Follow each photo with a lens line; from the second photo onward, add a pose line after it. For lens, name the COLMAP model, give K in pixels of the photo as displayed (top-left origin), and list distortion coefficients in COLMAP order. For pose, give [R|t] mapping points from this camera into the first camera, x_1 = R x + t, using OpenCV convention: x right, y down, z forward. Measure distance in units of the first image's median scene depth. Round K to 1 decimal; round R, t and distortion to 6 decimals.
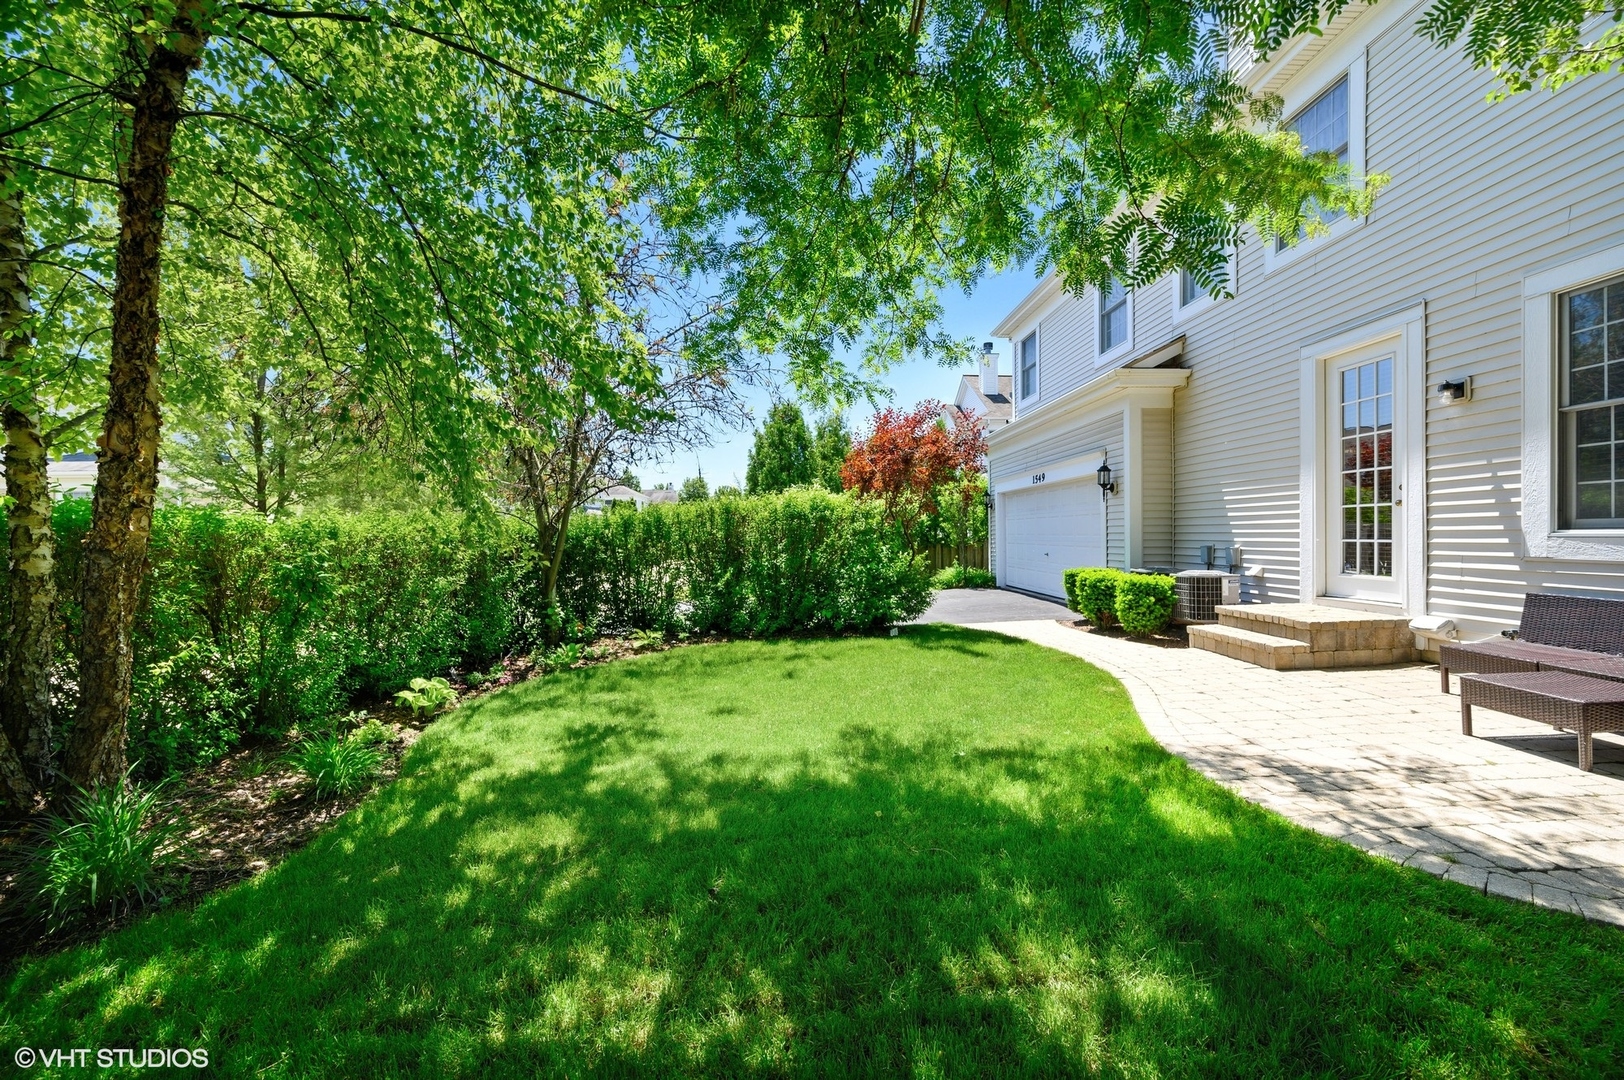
lens RADIAL K [[638.3, 0, 819.3], [0, 638.3, 538.2], [0, 0, 1]] dist [0.000508, 0.000040]
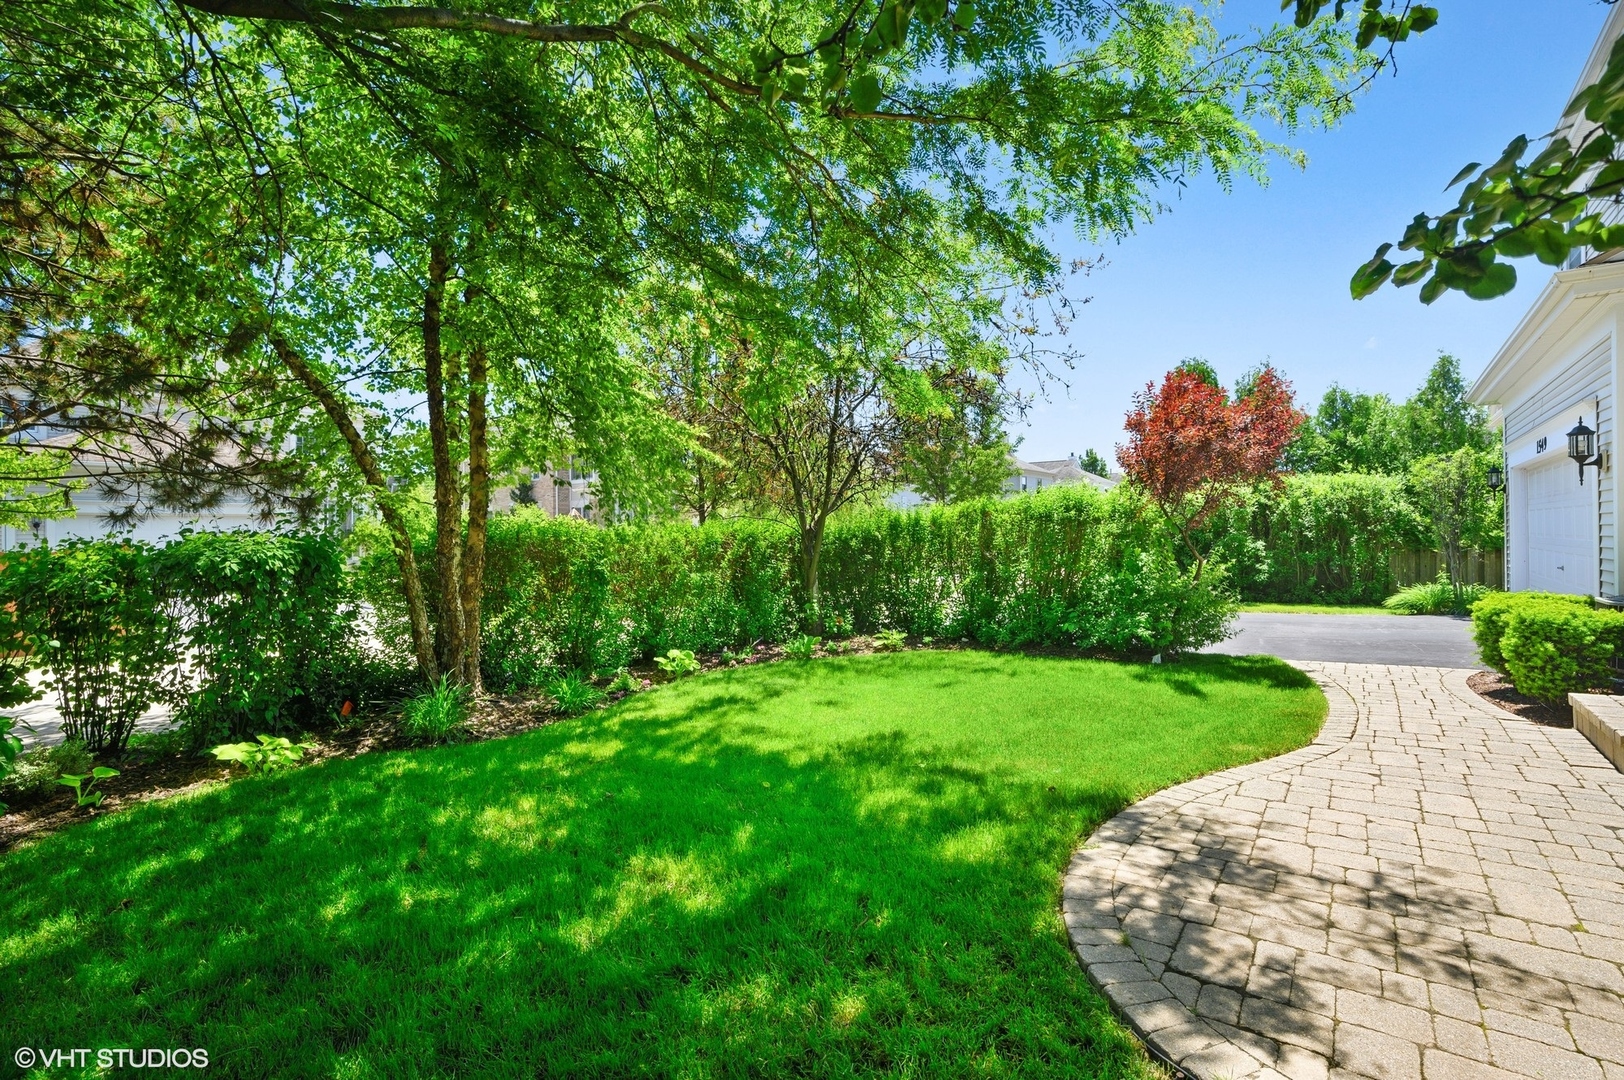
lens RADIAL K [[753.7, 0, 812.0], [0, 753.7, 540.0], [0, 0, 1]] dist [0.001141, -0.009173]
pose [[0.775919, 0.006855, -0.630795, 0.918737], [0.000258, 0.999937, 0.011184, -0.036261], [0.630833, -0.008840, 0.775869, -0.039594]]
